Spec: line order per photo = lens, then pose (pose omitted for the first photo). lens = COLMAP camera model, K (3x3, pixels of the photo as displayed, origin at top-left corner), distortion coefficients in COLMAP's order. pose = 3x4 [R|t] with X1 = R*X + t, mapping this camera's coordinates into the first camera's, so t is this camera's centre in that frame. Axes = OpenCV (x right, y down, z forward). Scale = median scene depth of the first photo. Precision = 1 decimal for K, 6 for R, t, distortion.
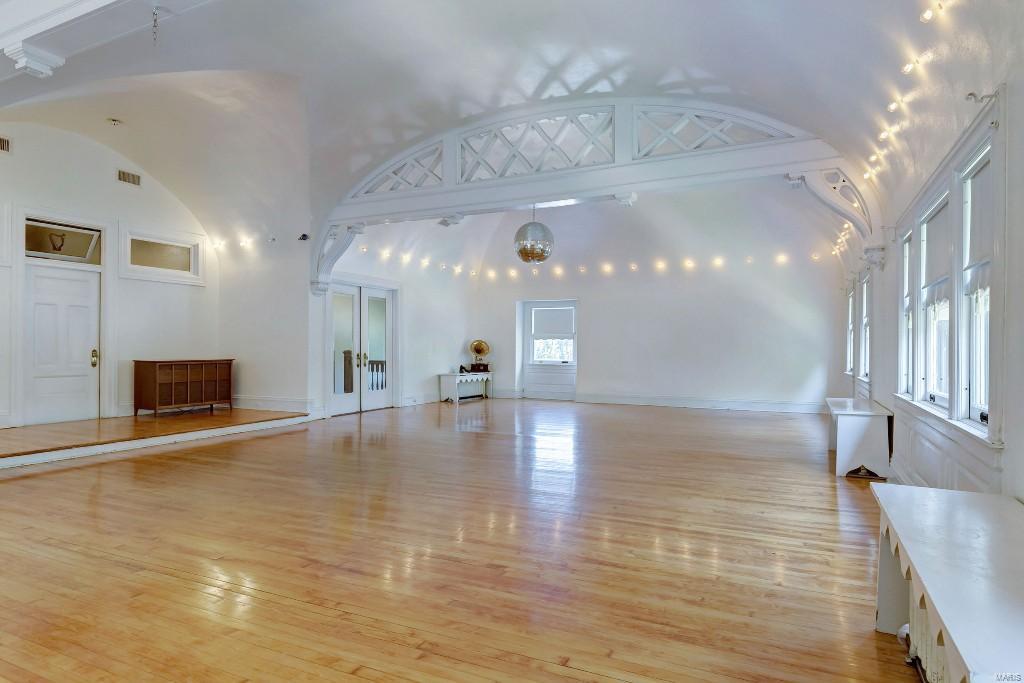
lens RADIAL K [[575.1, 0, 513.4], [0, 575.1, 346.0], [0, 0, 1]] dist [0.000399, 0.001100]
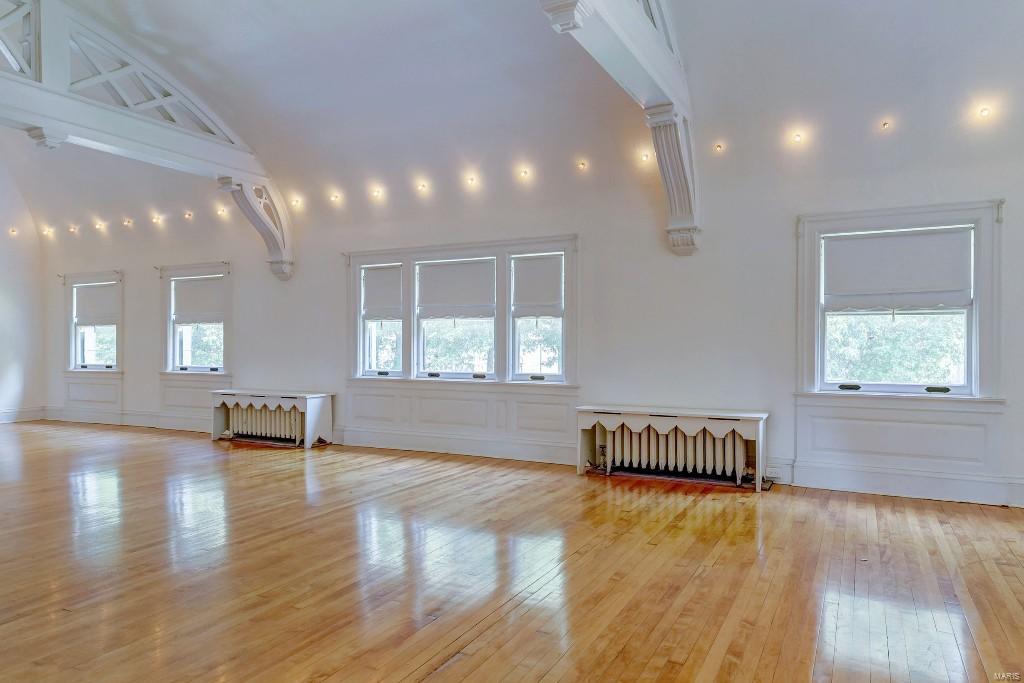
lens RADIAL K [[673.1, 0, 511.4], [0, 673.1, 343.6], [0, 0, 1]] dist [-0.005227, -0.001867]
pose [[0.025182, 0.001733, 0.999681, -0.758590], [-0.007934, 0.999967, -0.001534, 0.001254], [-0.999651, -0.007893, 0.025194, 0.471302]]
